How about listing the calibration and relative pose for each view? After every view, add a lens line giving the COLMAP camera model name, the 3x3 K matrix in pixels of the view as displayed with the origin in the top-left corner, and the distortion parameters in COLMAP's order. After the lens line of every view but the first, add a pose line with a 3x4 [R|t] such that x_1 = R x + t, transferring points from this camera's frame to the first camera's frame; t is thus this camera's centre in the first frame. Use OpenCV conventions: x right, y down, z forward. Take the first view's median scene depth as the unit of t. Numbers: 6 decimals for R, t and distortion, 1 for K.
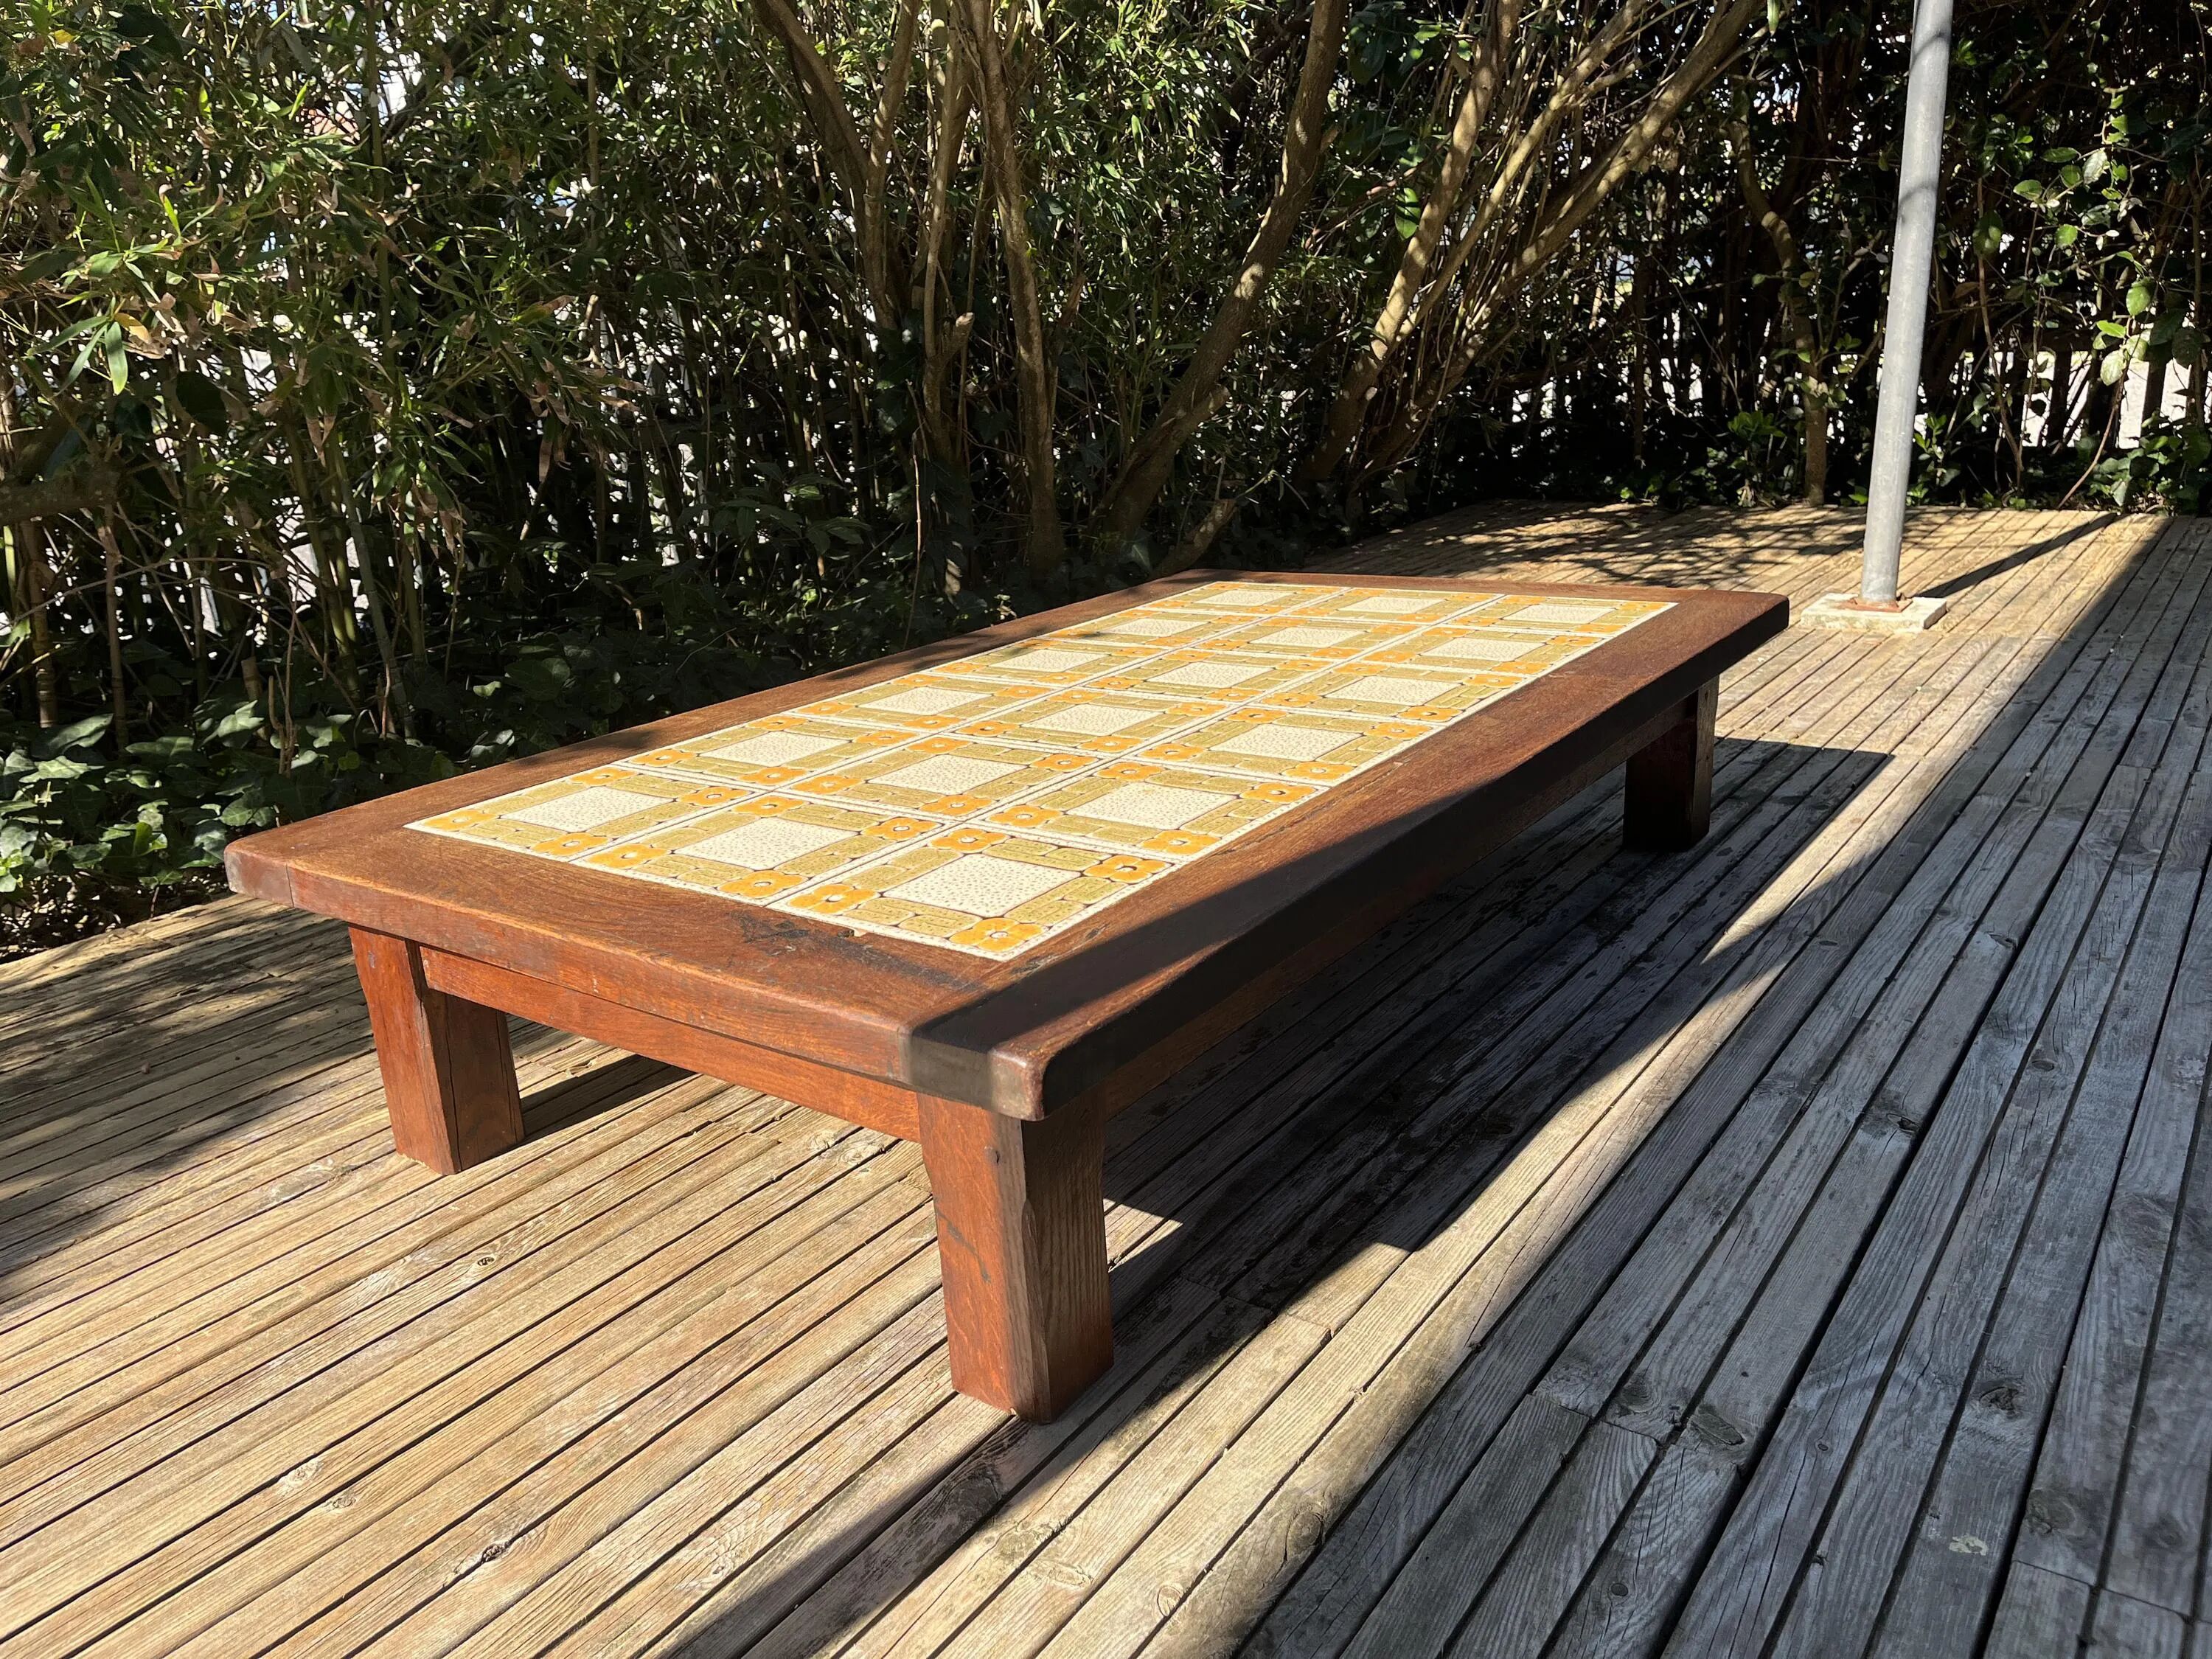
lens RADIAL K [[1677.7, 0, 1091.0], [0, 1677.7, 823.4], [0, 0, 1]] dist [0.068492, -0.090018]
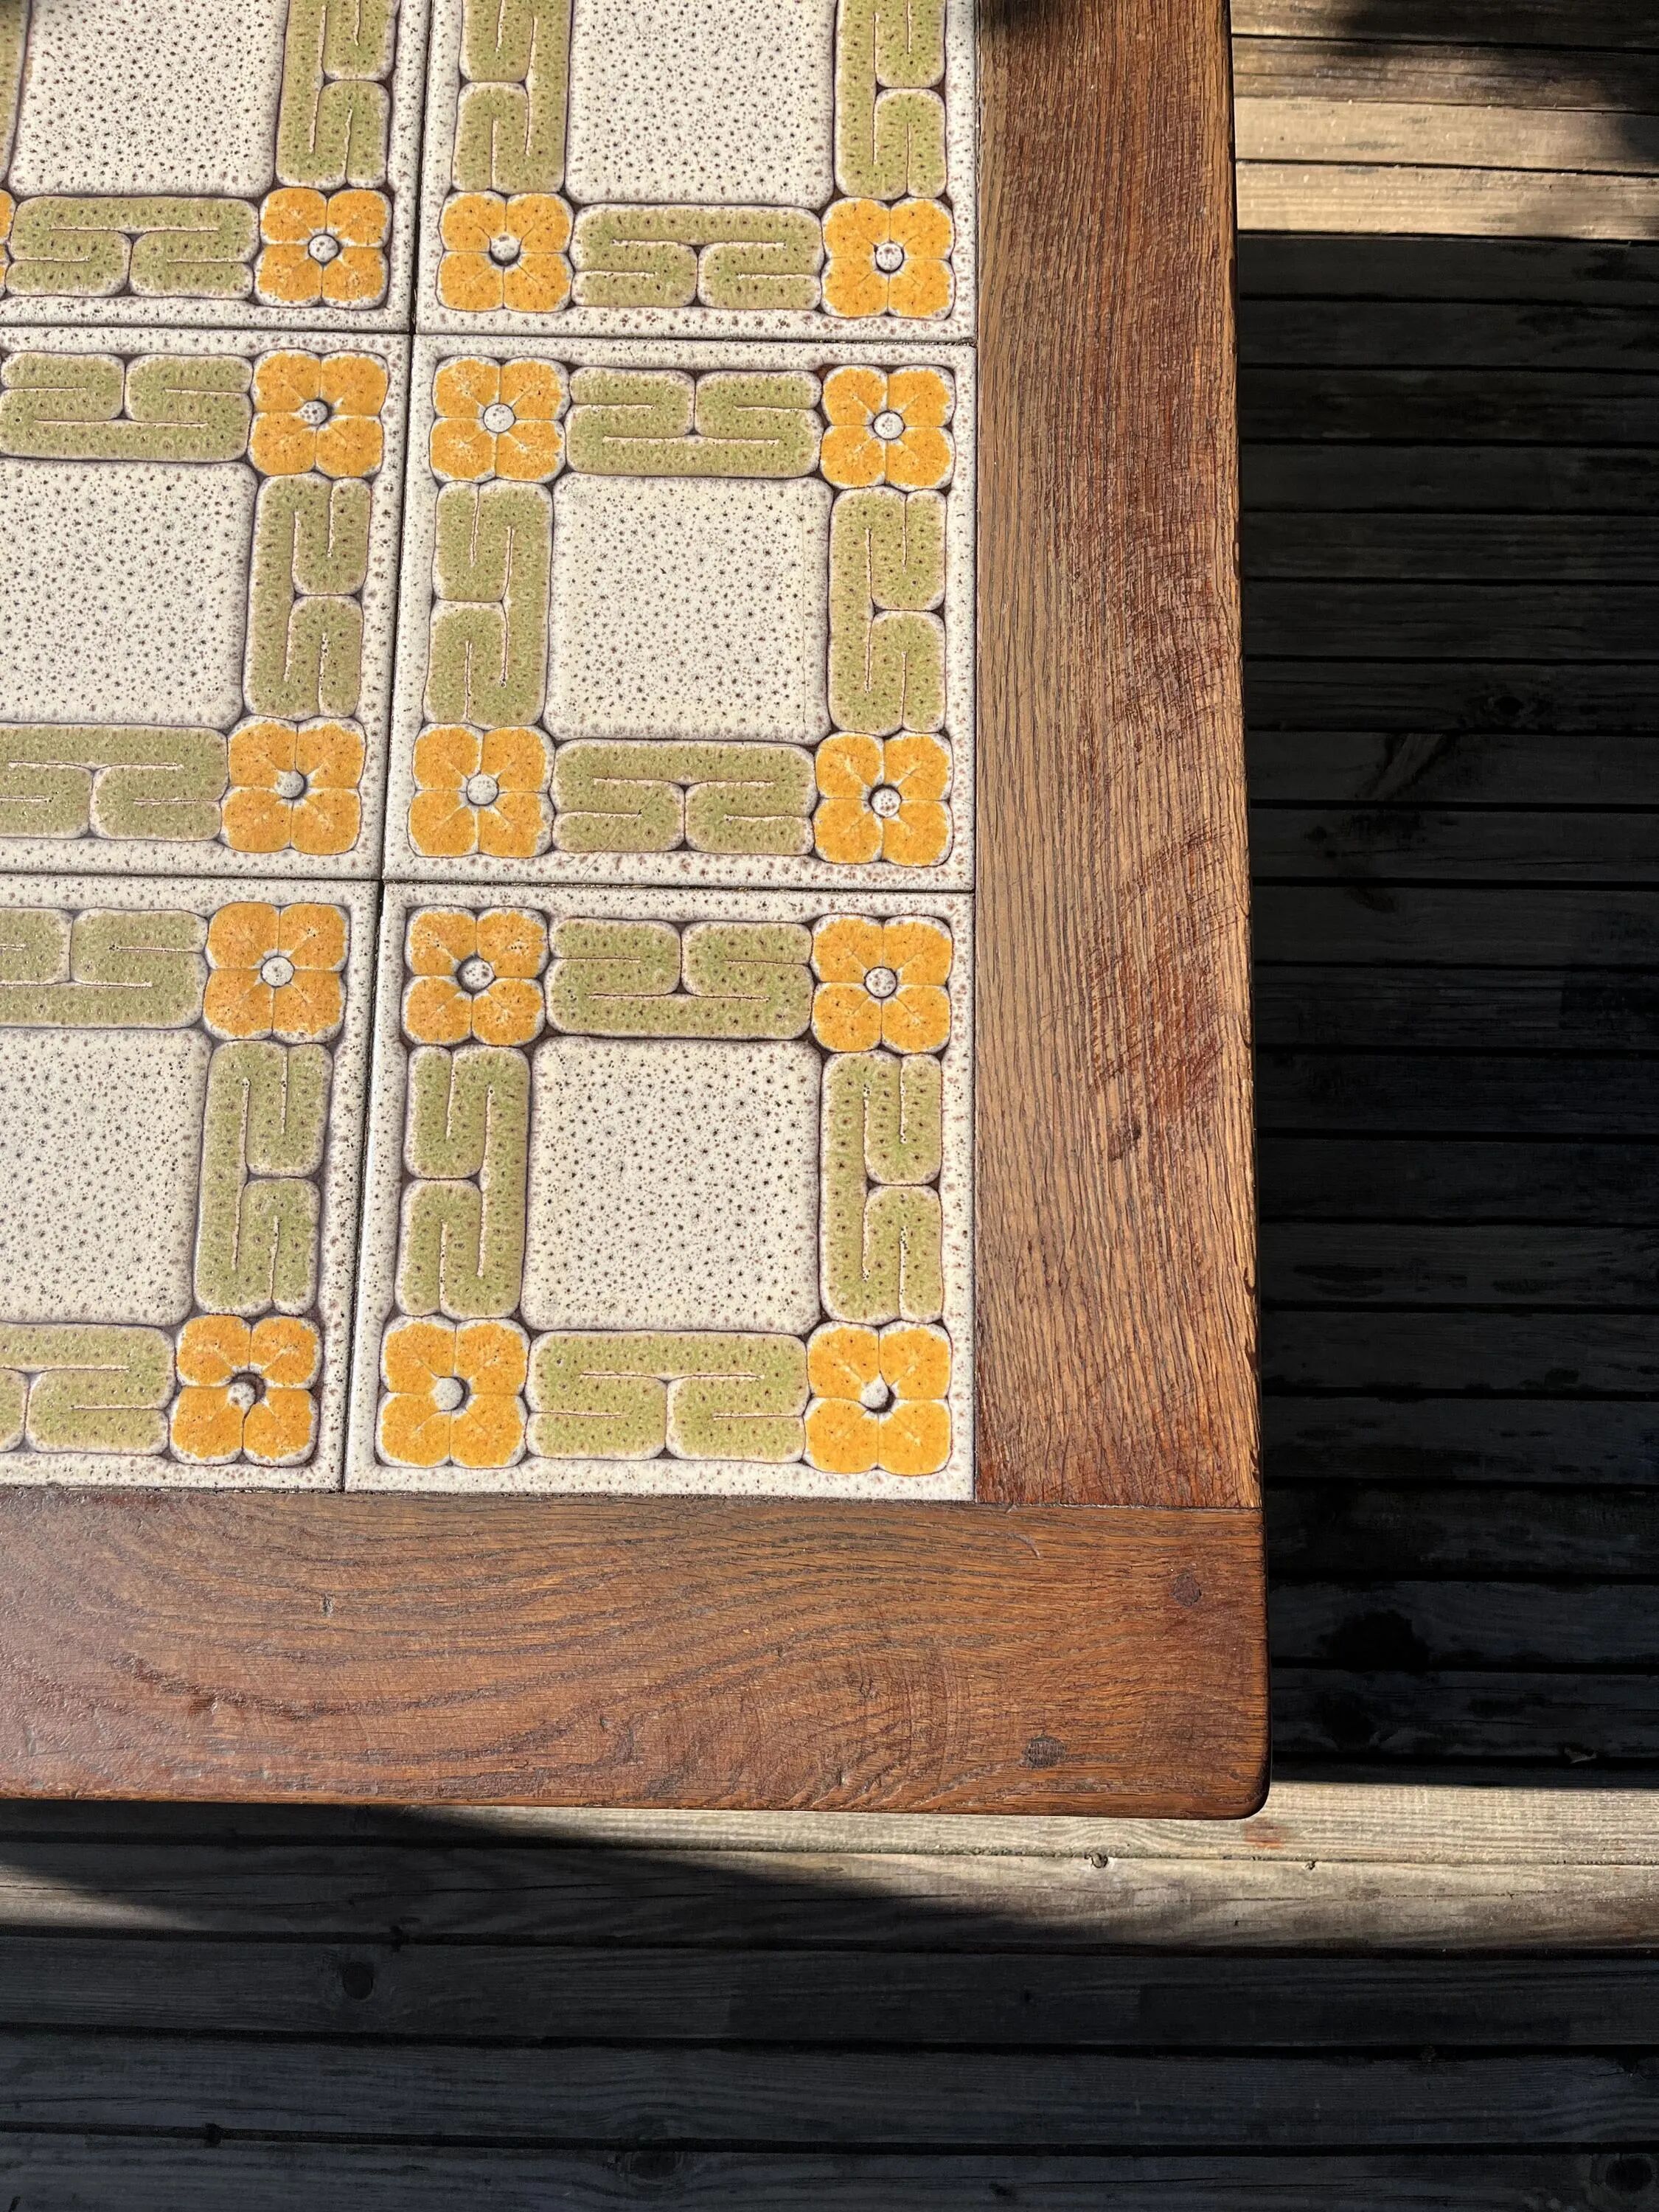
lens RADIAL K [[1677.7, 0, 823.0], [0, 1677.7, 1086.8], [0, 0, 1]] dist [0.068492, -0.090018]
pose [[0.571640, 0.817160, -0.074003, 0.439256], [-0.275363, 0.276023, 0.920862, -0.598077], [0.772918, -0.506024, 0.382802, 1.340974]]
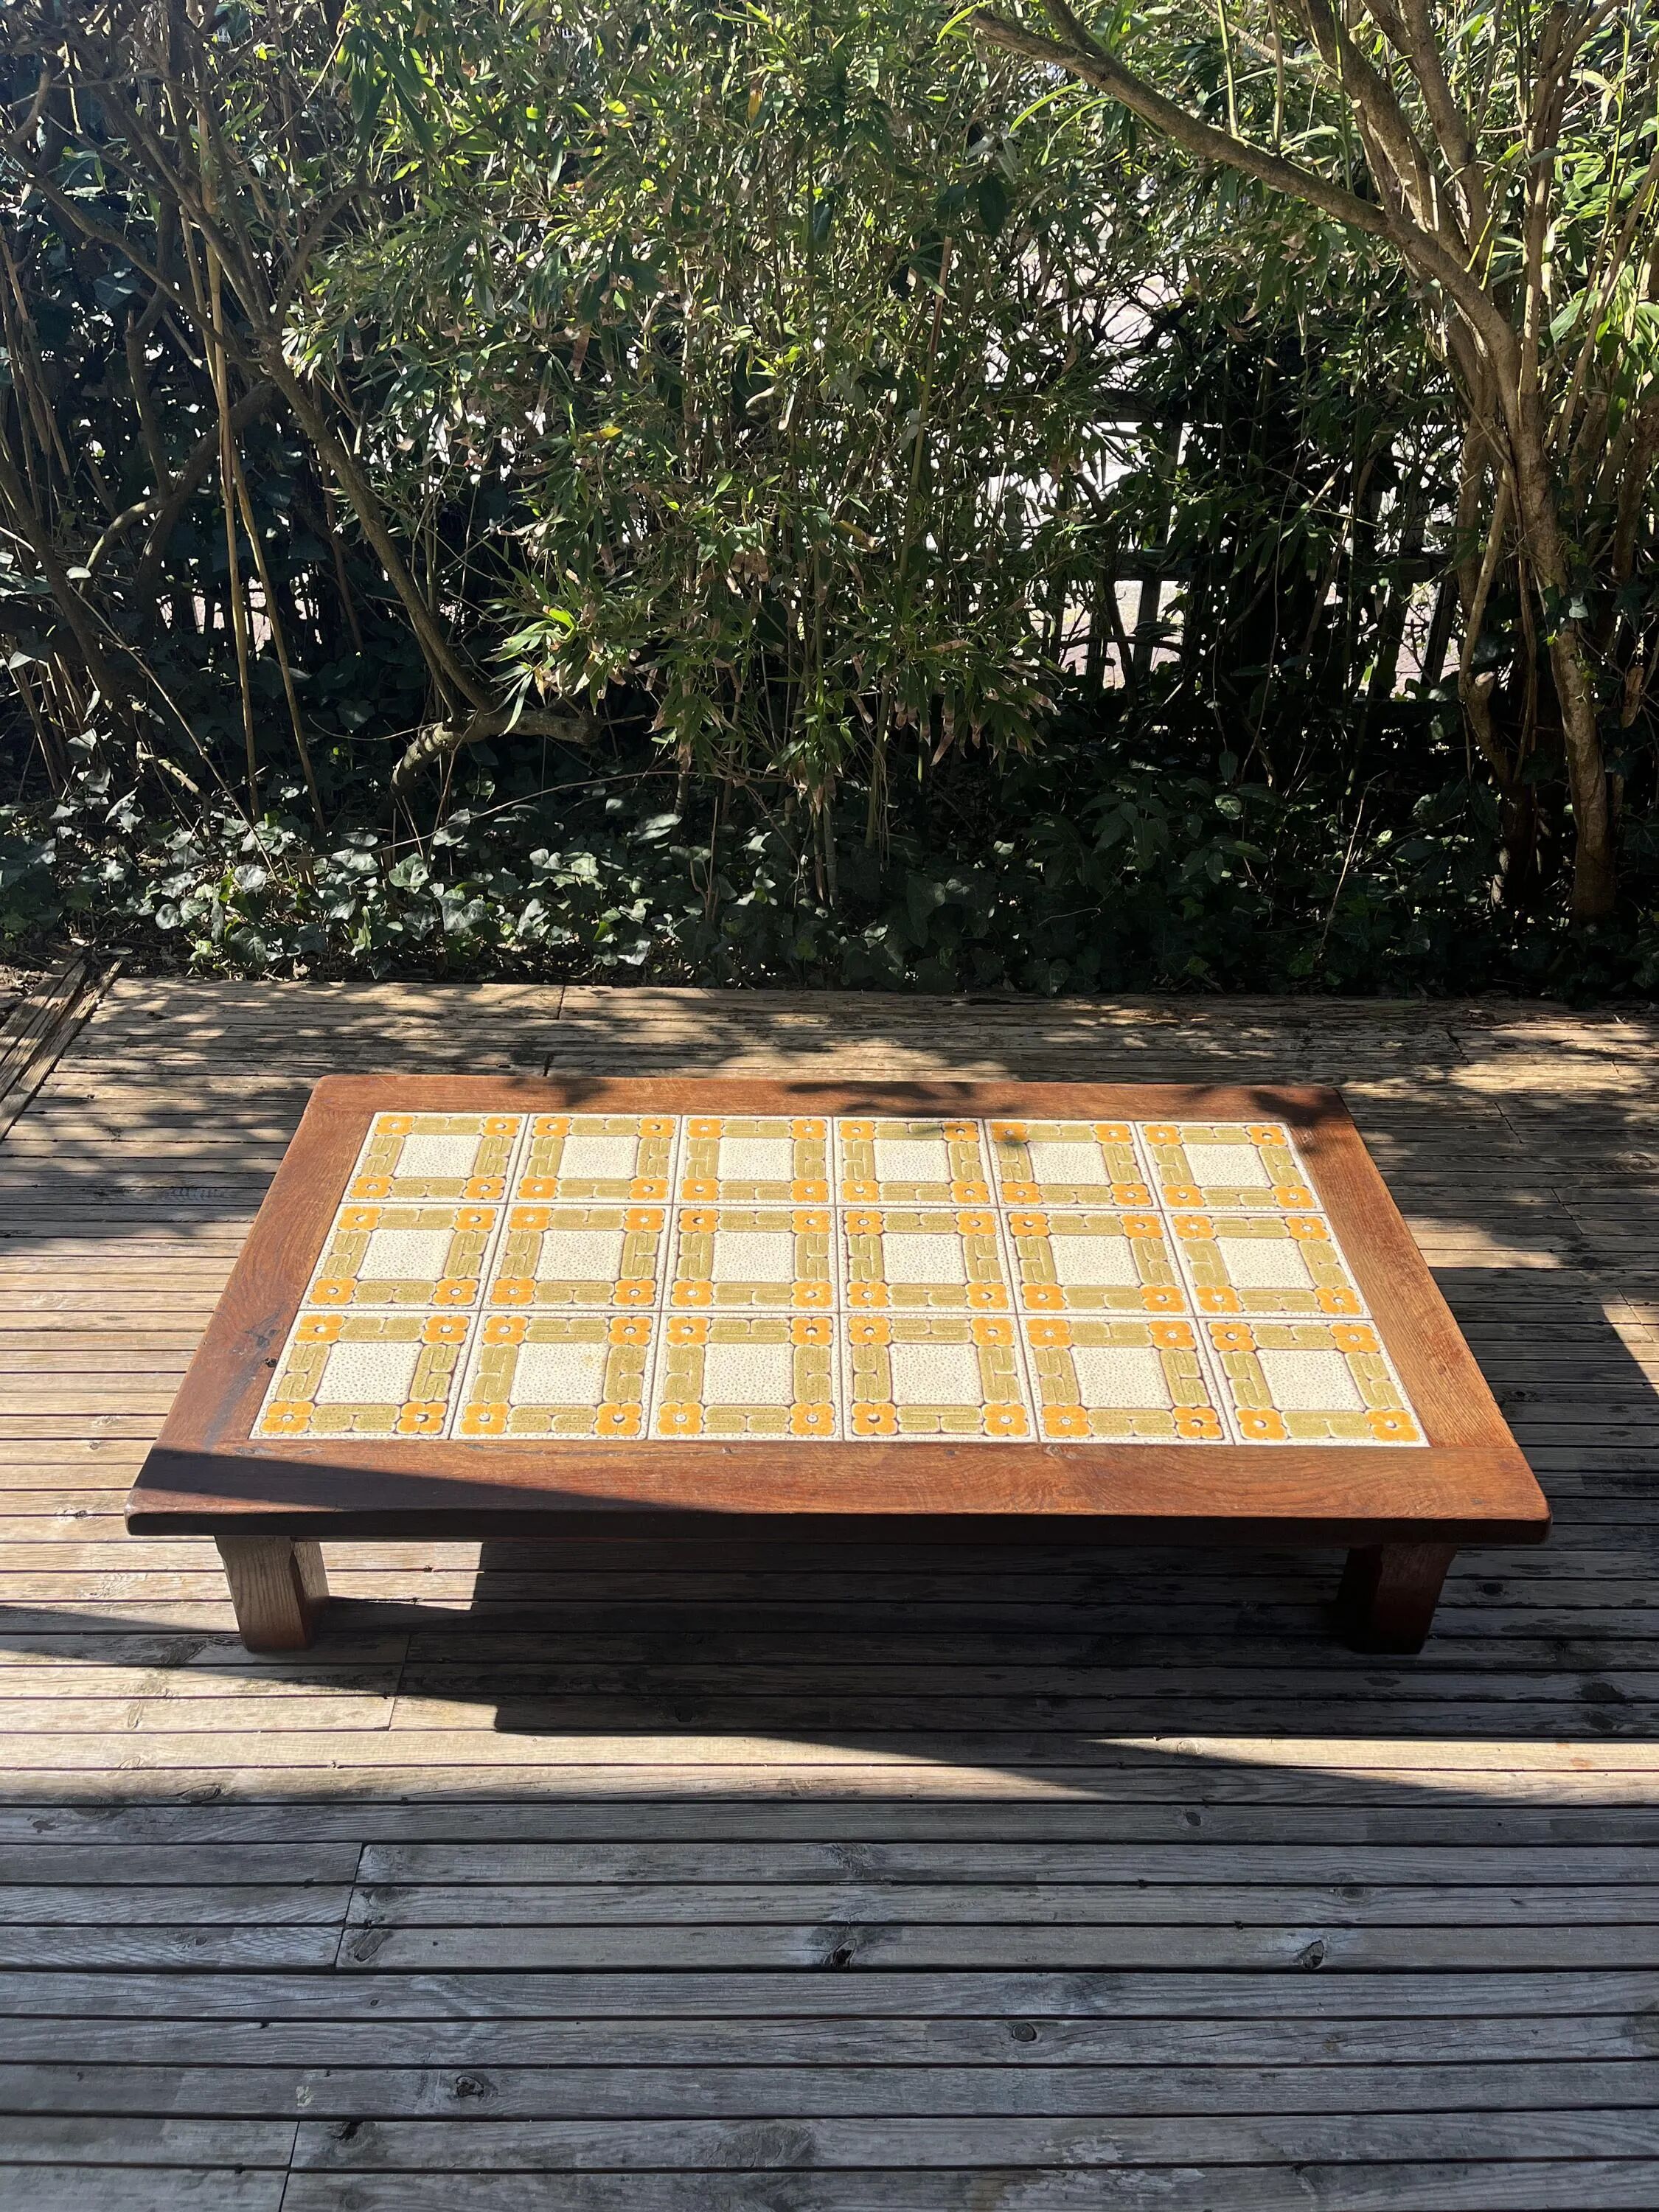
lens RADIAL K [[1677.7, 0, 822.7], [0, 1677.7, 1090.2], [0, 0, 1]] dist [0.068492, -0.090018]
pose [[0.595019, 0.489837, -0.637191, 0.949614], [-0.289192, 0.870196, 0.398907, -0.843380], [0.749881, -0.053087, 0.659440, 0.230378]]
